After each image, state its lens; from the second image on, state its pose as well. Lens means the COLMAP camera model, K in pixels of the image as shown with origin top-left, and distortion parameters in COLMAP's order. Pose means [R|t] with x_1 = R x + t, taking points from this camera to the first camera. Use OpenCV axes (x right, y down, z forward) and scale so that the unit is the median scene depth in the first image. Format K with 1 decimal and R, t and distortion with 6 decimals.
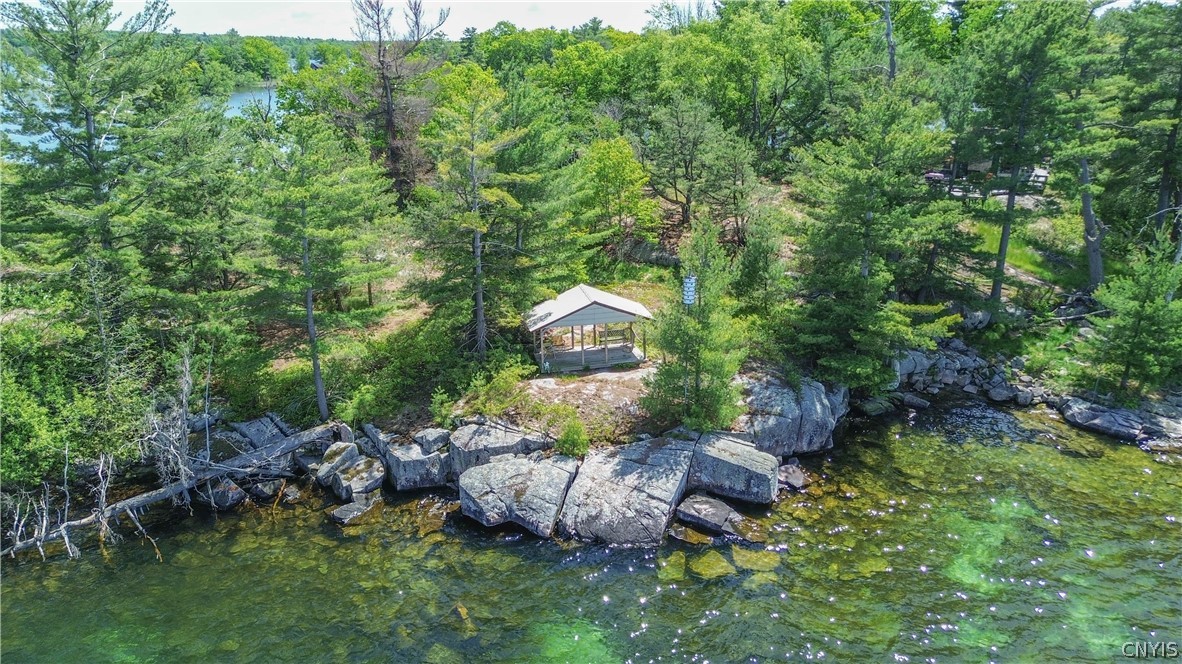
lens RADIAL K [[842.5, 0, 604.0], [0, 842.5, 318.4], [0, 0, 1]] dist [0.098173, -0.116180]
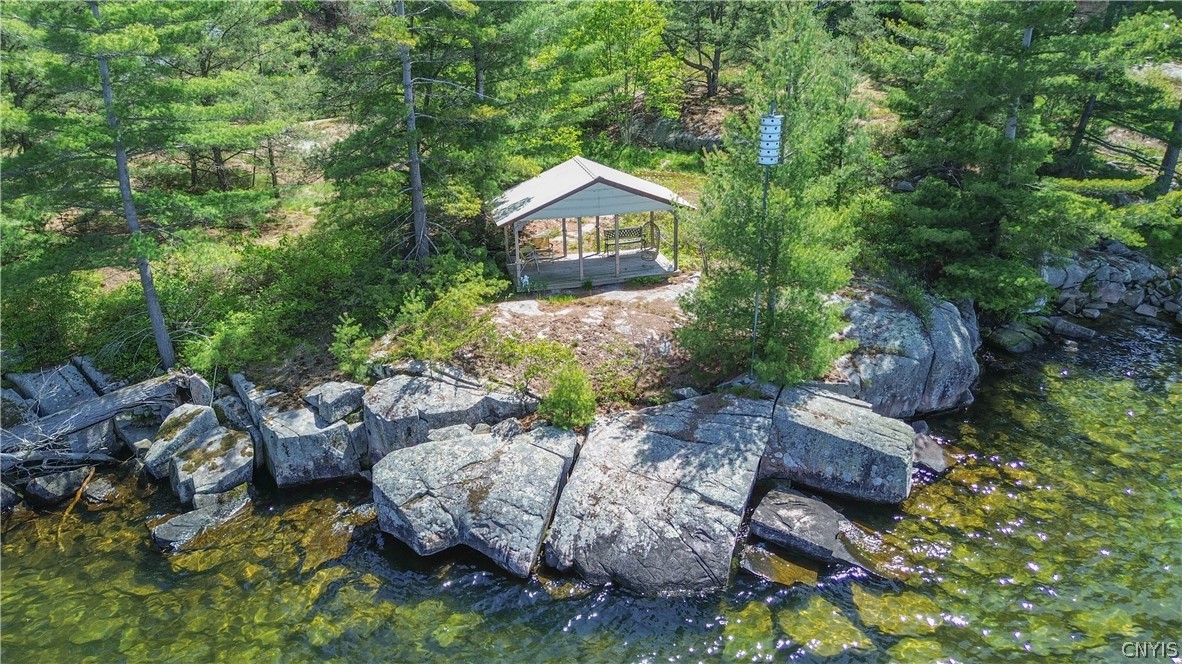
lens RADIAL K [[842.5, 0, 604.0], [0, 842.5, 318.4], [0, 0, 1]] dist [0.098173, -0.116180]
pose [[0.999873, -0.009076, 0.013116, -0.018519], [0.007989, 0.996707, 0.080689, 0.037290], [-0.013806, -0.080574, 0.996653, 0.397755]]
